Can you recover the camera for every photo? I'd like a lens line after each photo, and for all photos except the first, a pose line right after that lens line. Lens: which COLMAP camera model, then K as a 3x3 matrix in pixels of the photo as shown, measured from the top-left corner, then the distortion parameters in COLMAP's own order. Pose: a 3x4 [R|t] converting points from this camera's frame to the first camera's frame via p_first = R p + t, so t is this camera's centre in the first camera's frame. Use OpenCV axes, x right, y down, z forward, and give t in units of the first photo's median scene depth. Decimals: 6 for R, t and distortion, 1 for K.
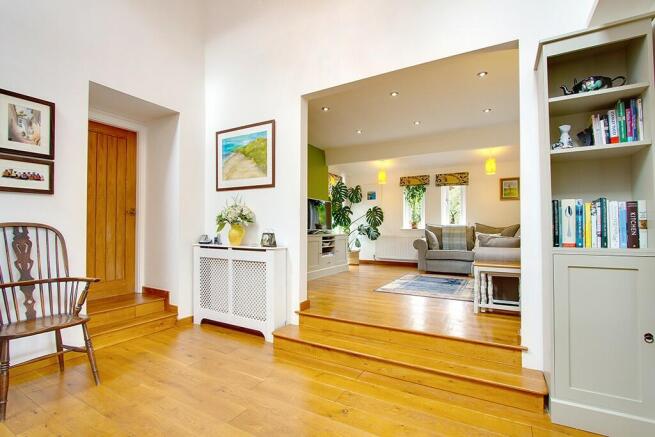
lens RADIAL K [[302.3, 0, 328.3], [0, 302.3, 223.7], [0, 0, 1]] dist [-0.000148, -0.000134]
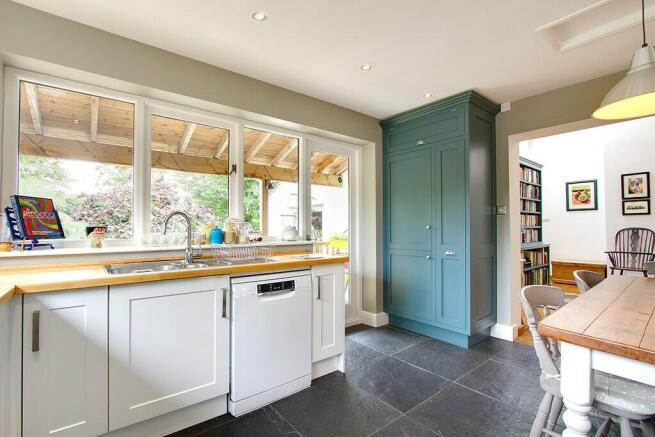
lens RADIAL K [[302.3, 0, 327.8], [0, 302.3, 221.7], [0, 0, 1]] dist [-0.000148, -0.000134]
pose [[-0.368505, -0.008281, -0.929589, 1.997450], [0.012946, 0.999818, -0.014039, -0.046190], [0.929536, -0.017208, -0.368331, -0.348999]]
